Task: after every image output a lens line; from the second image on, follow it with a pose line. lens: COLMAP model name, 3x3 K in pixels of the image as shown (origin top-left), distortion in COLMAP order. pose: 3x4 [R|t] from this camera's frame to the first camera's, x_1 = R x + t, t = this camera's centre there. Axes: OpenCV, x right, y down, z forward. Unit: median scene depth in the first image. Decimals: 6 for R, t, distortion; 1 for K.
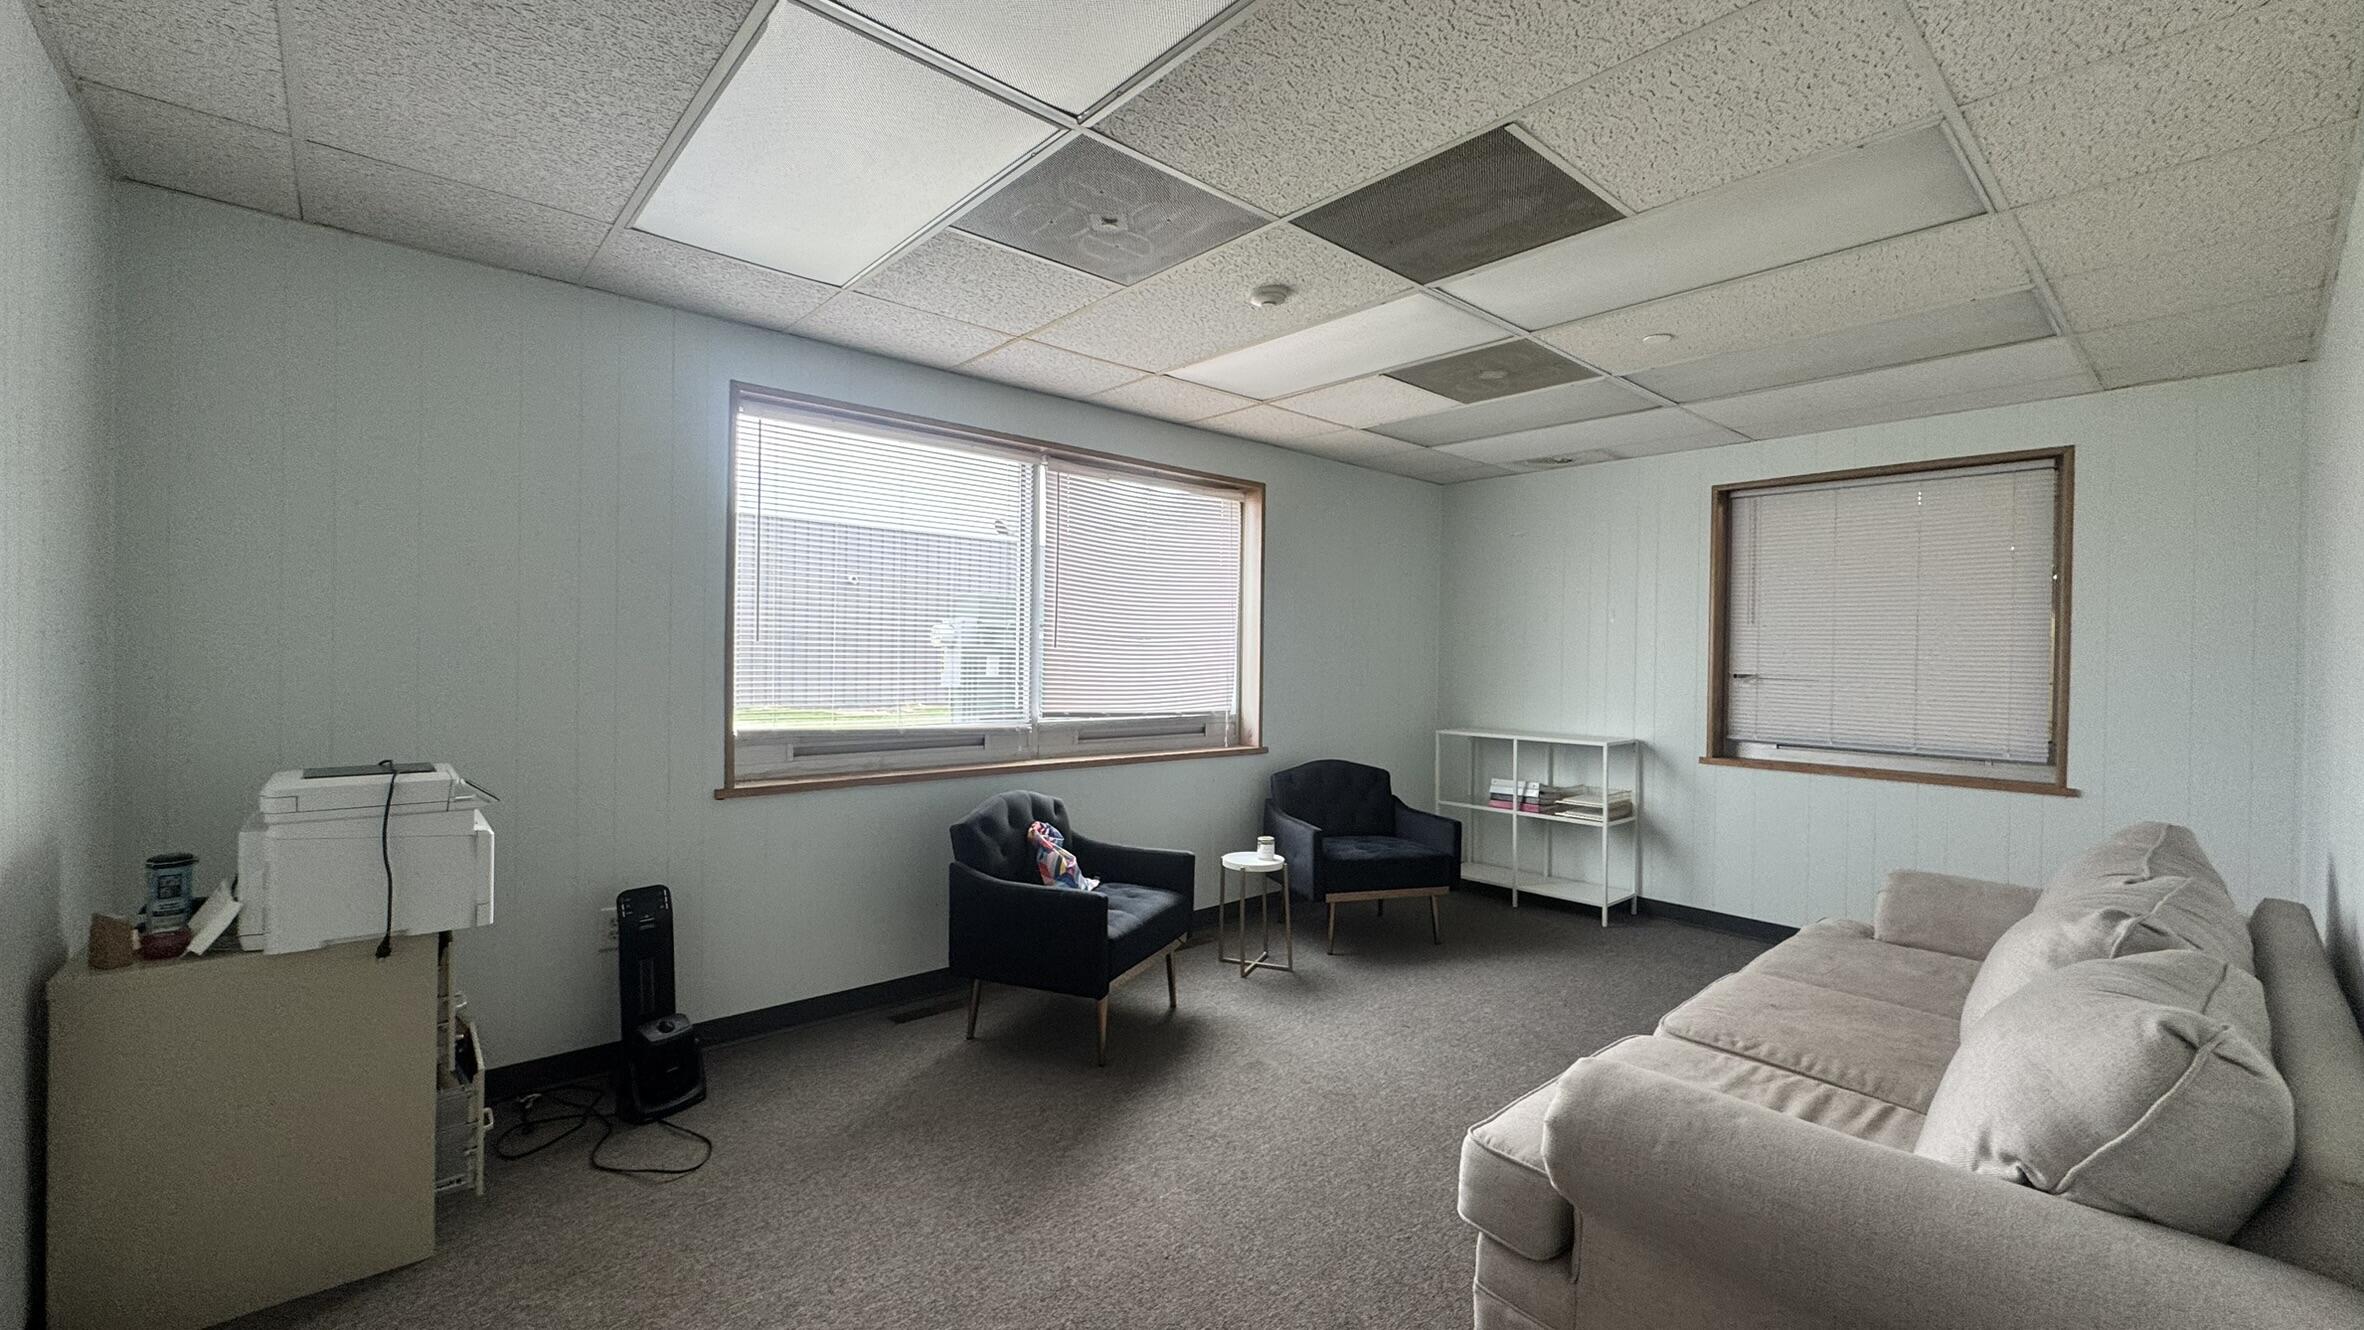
lens RADIAL K [[945.3, 0, 1179.0], [0, 945.3, 661.1], [0, 0, 1]] dist [-0.000613, -0.000072]
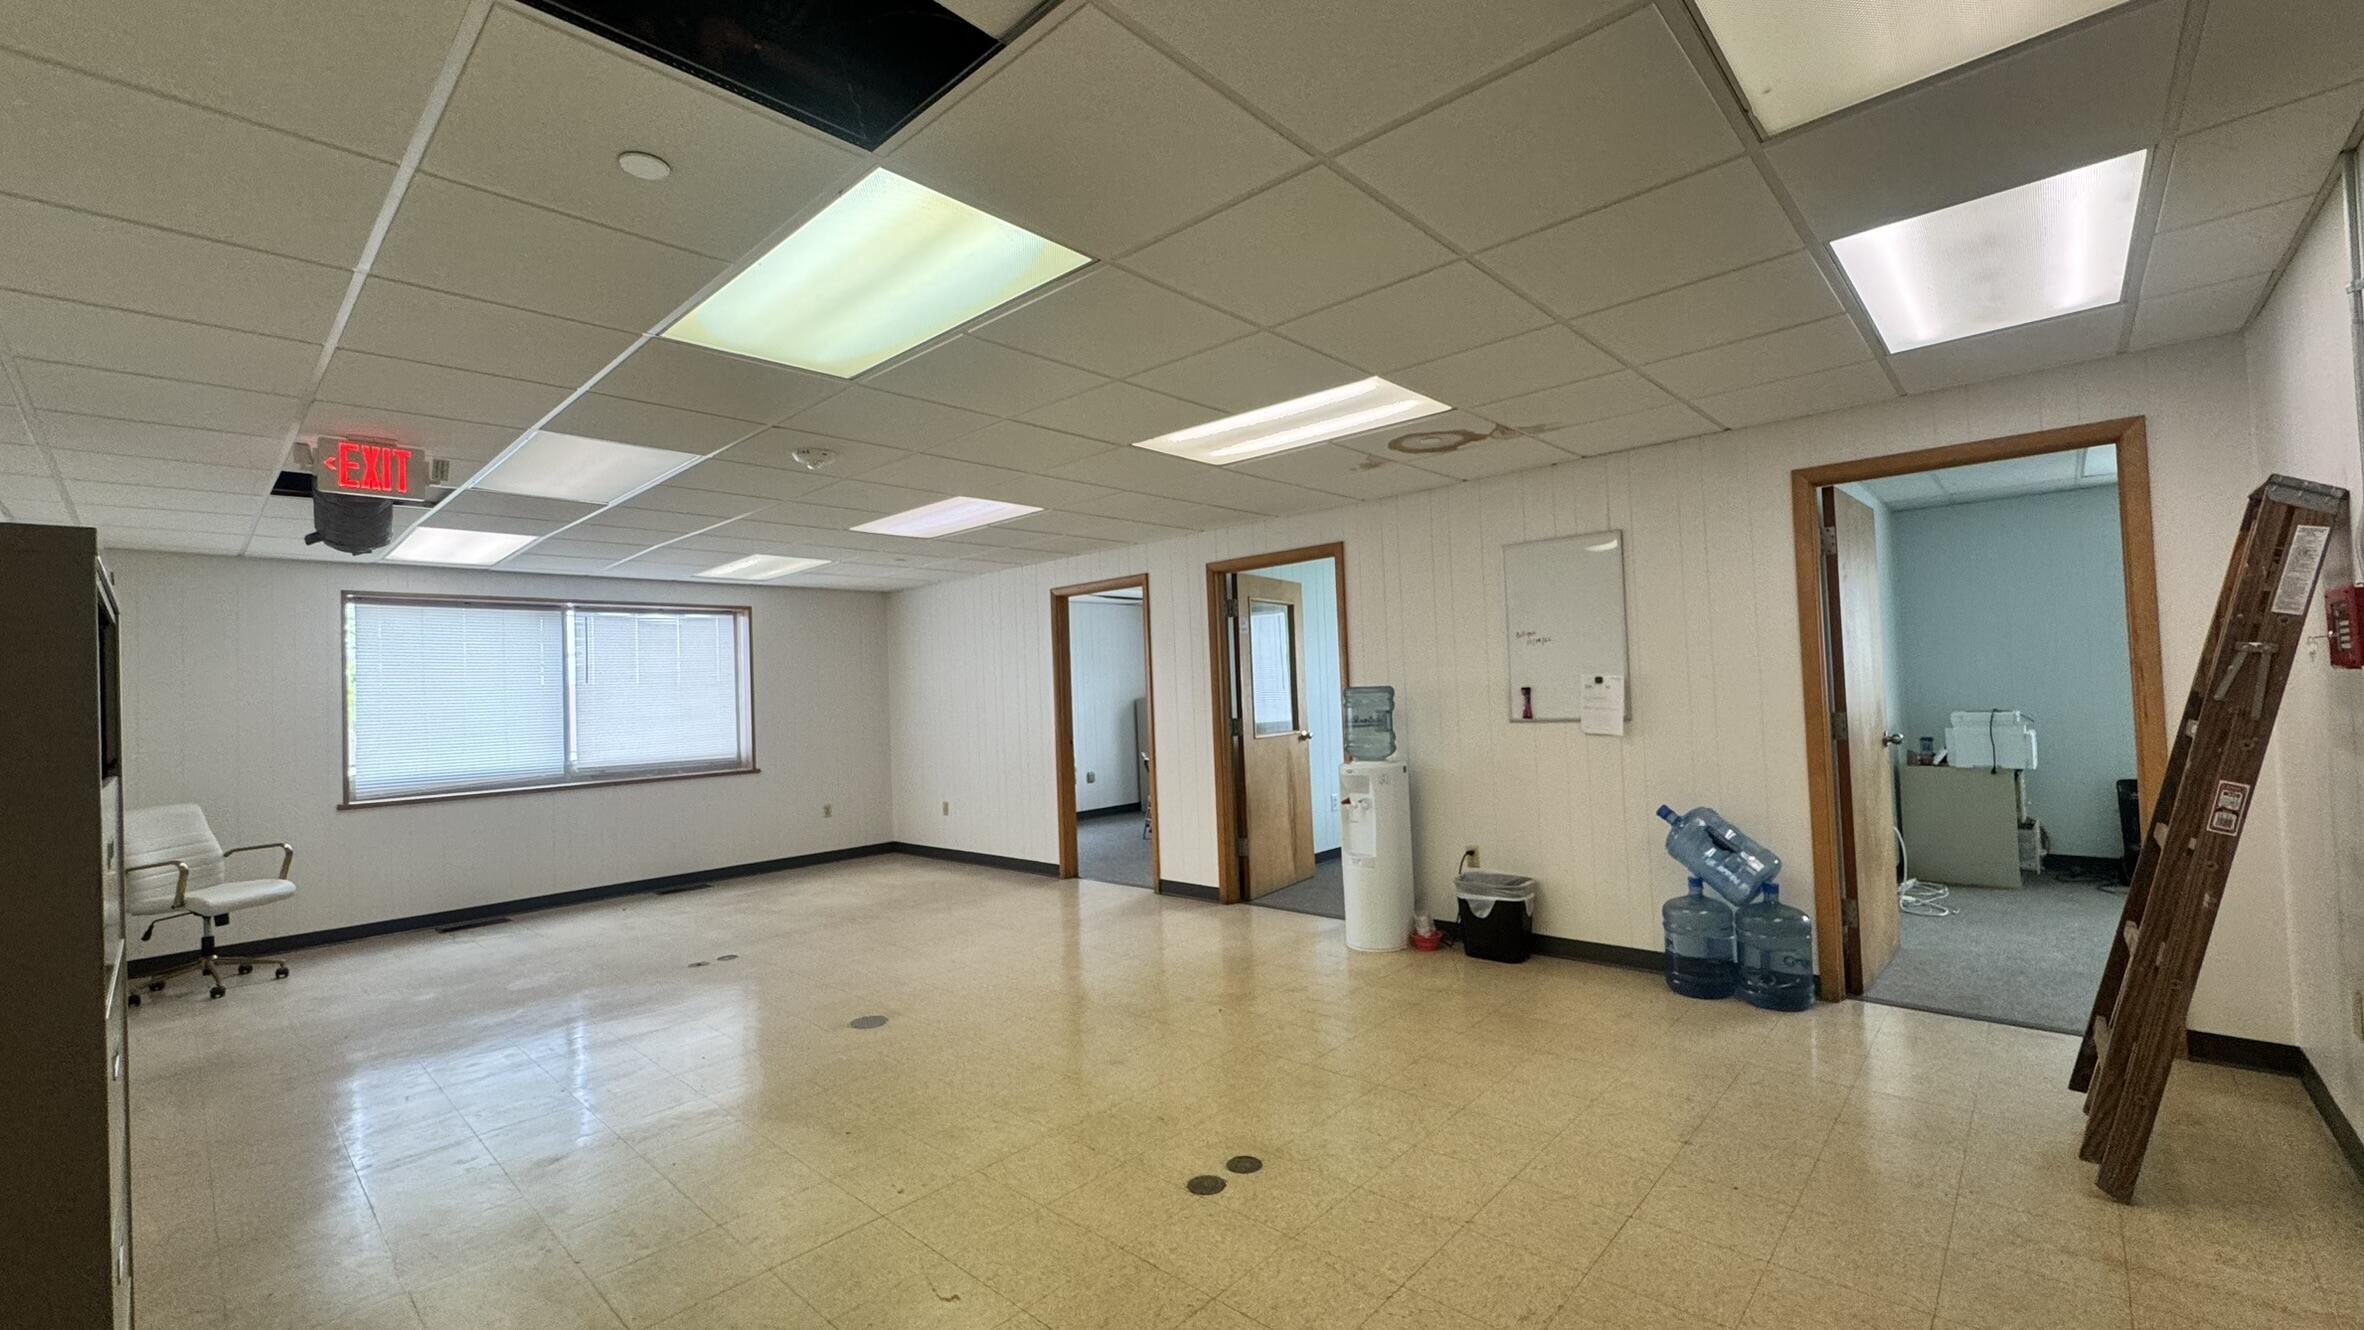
lens RADIAL K [[945.3, 0, 1177.8], [0, 945.3, 666.2], [0, 0, 1]] dist [-0.000613, -0.000072]
pose [[0.099359, -0.038817, -0.994294, 1.796272], [0.038226, 0.998650, -0.035167, -0.010211], [0.994317, -0.034514, 0.100709, -1.761090]]
